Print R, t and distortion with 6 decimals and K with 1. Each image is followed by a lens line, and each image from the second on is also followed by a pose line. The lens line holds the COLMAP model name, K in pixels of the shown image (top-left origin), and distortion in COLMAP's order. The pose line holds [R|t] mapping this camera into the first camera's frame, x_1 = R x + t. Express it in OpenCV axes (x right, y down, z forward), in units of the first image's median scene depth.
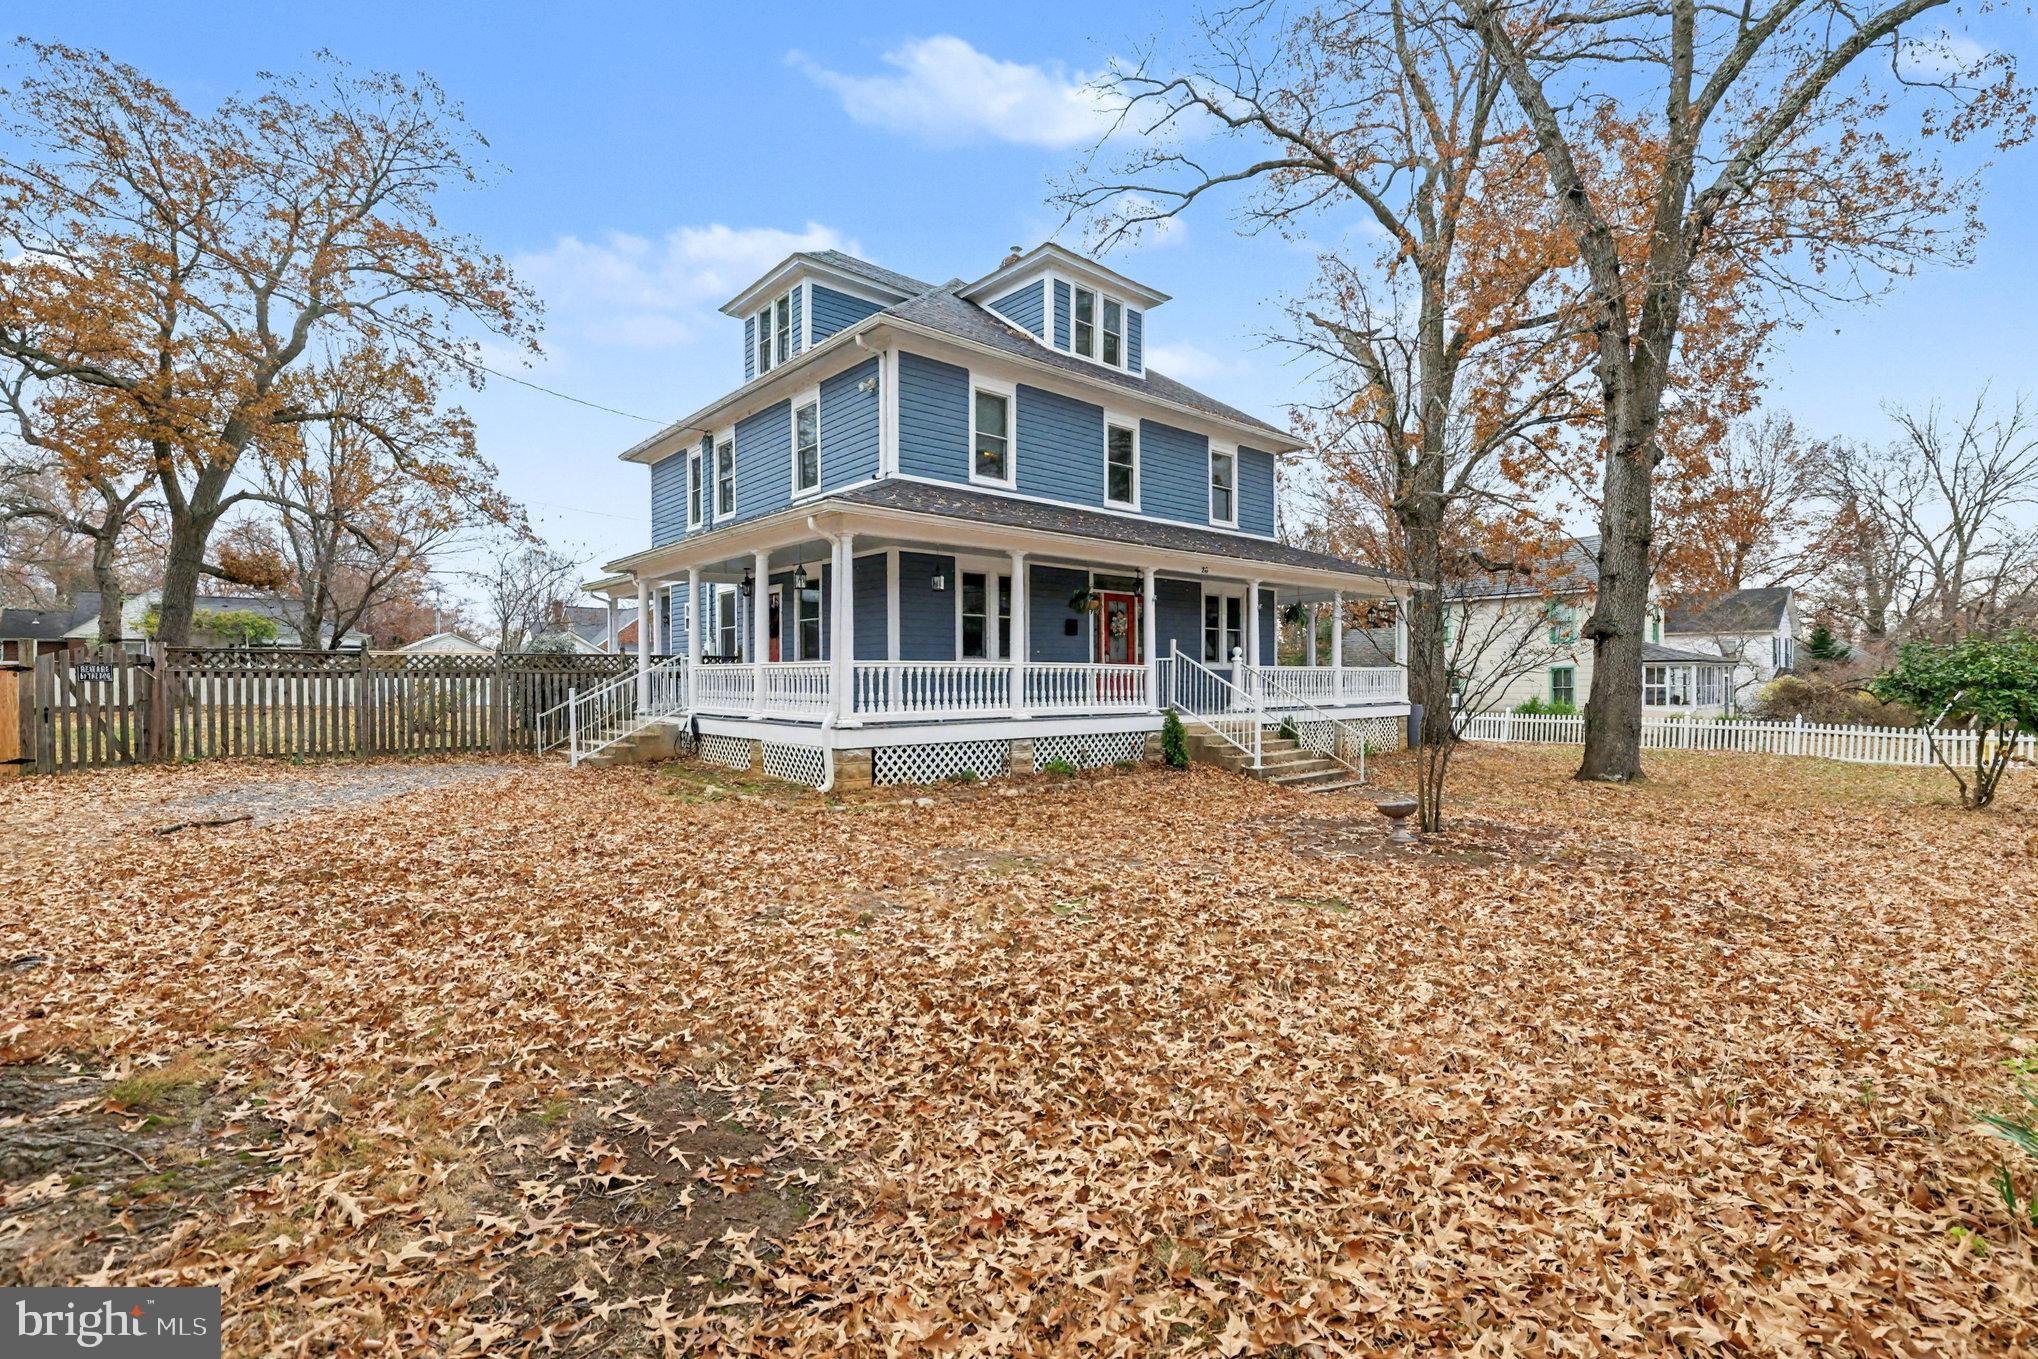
lens RADIAL K [[924.4, 0, 1026.2], [0, 924.4, 681.9], [0, 0, 1]] dist [0.003612, -0.009730]
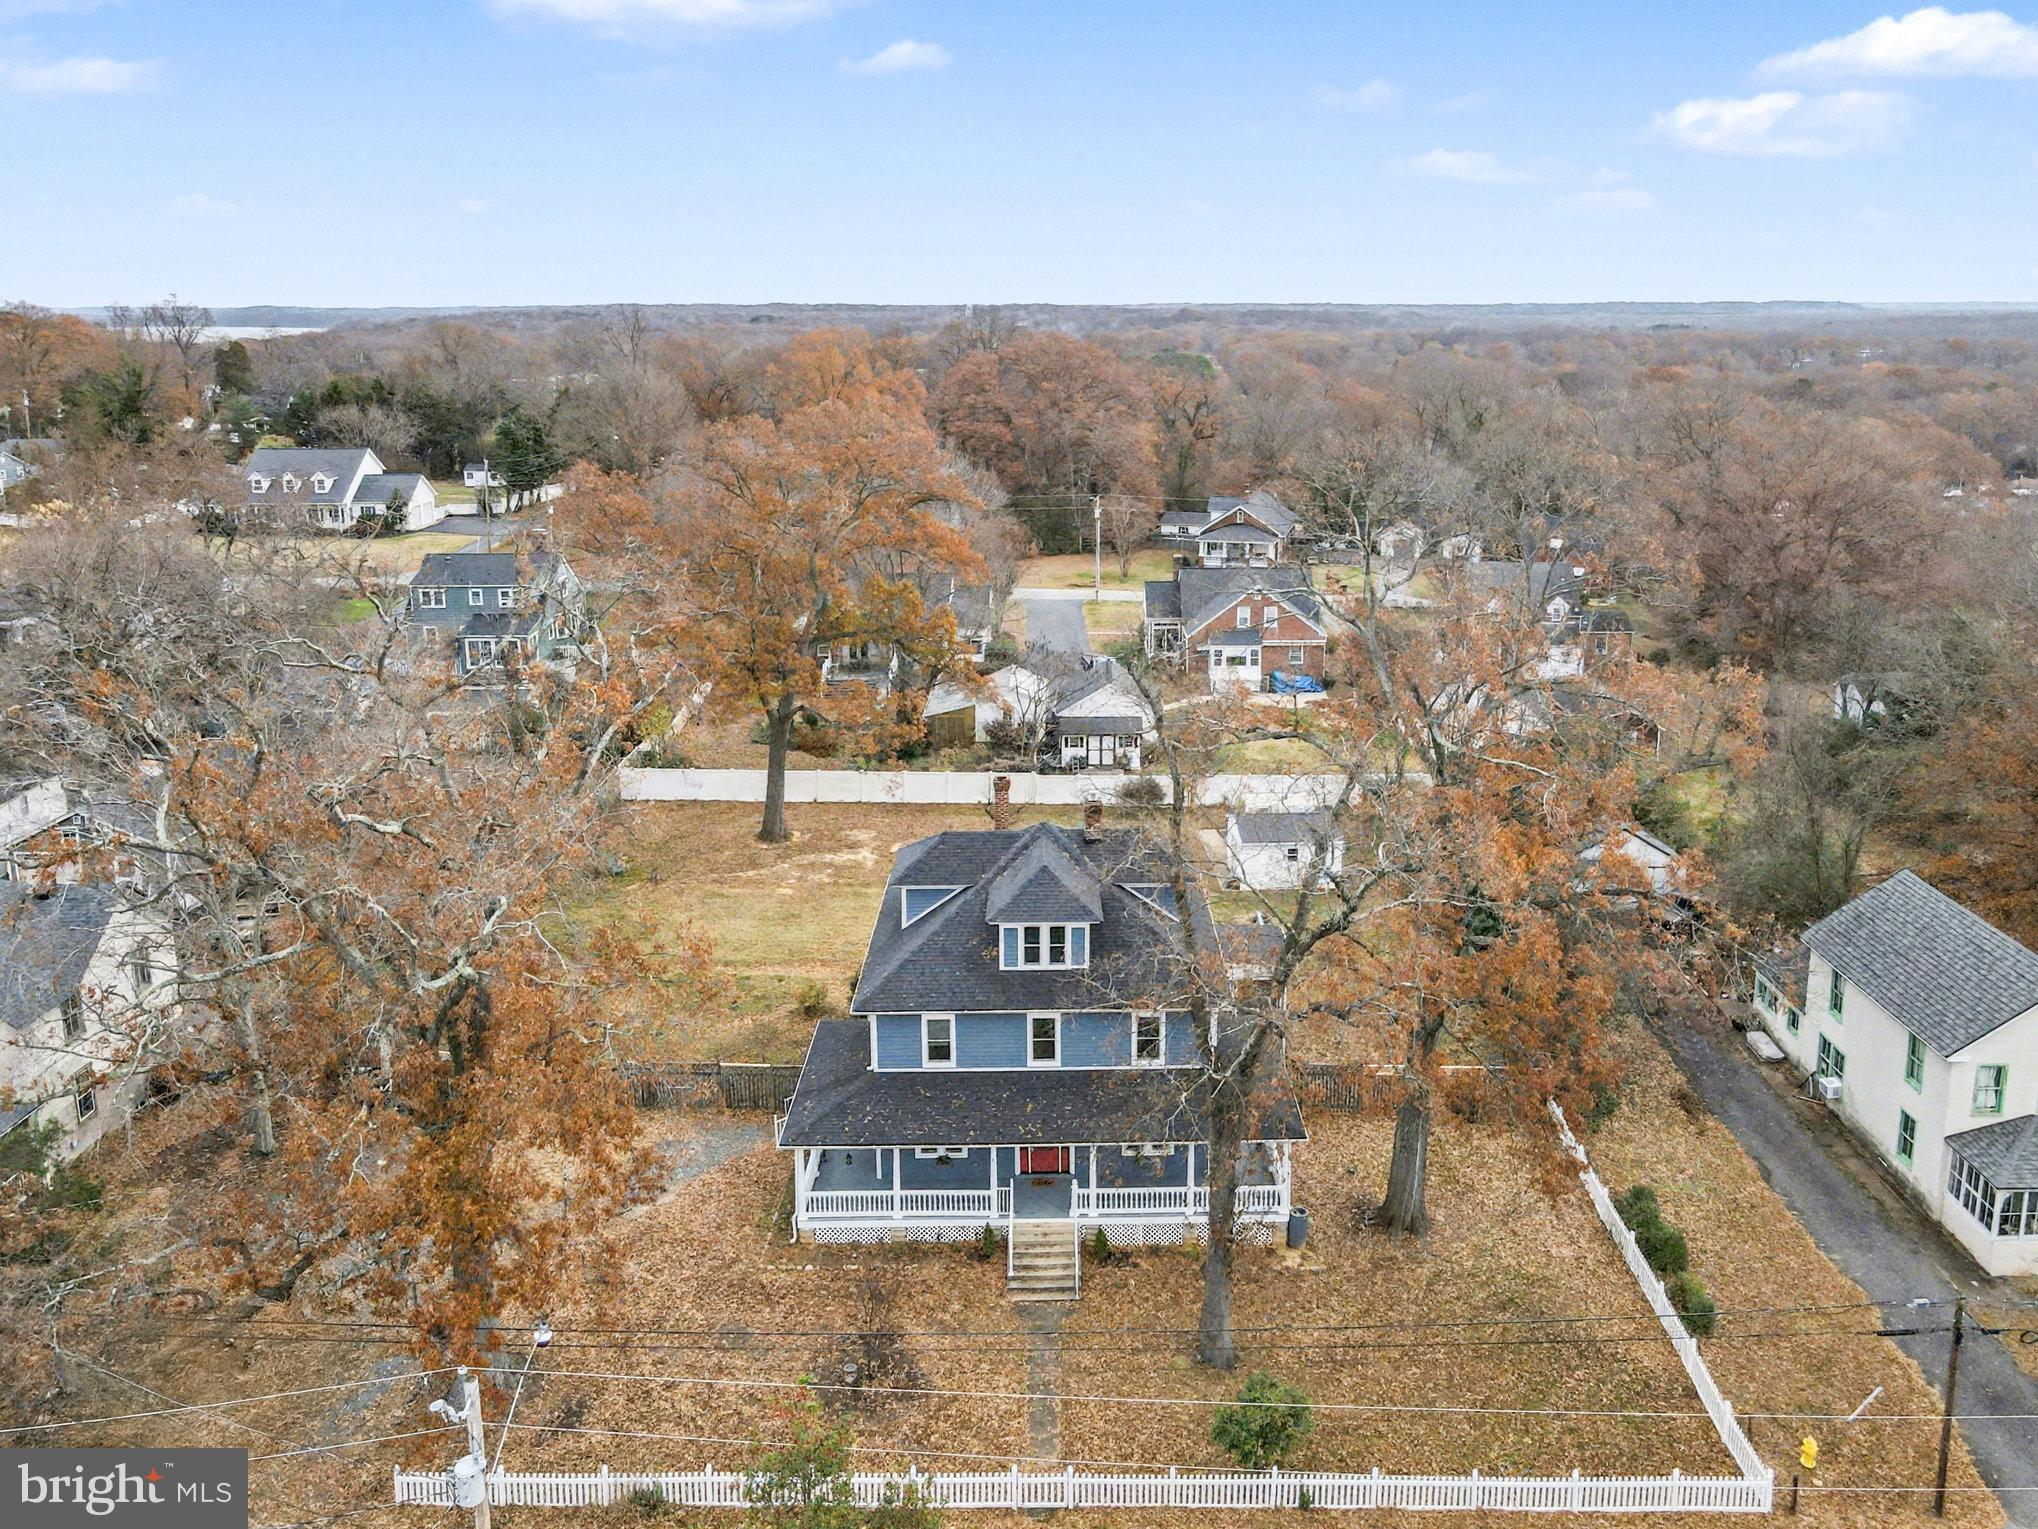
lens RADIAL K [[1539.8, 0, 1087.7], [0, 1539.8, 658.3], [0, 0, 1]] dist [0.005770, 0.000506]
pose [[0.764468, 0.142292, -0.628762, 2.209095], [-0.005998, 0.976864, 0.213778, -1.839622], [0.644633, -0.159655, 0.747635, -1.054225]]
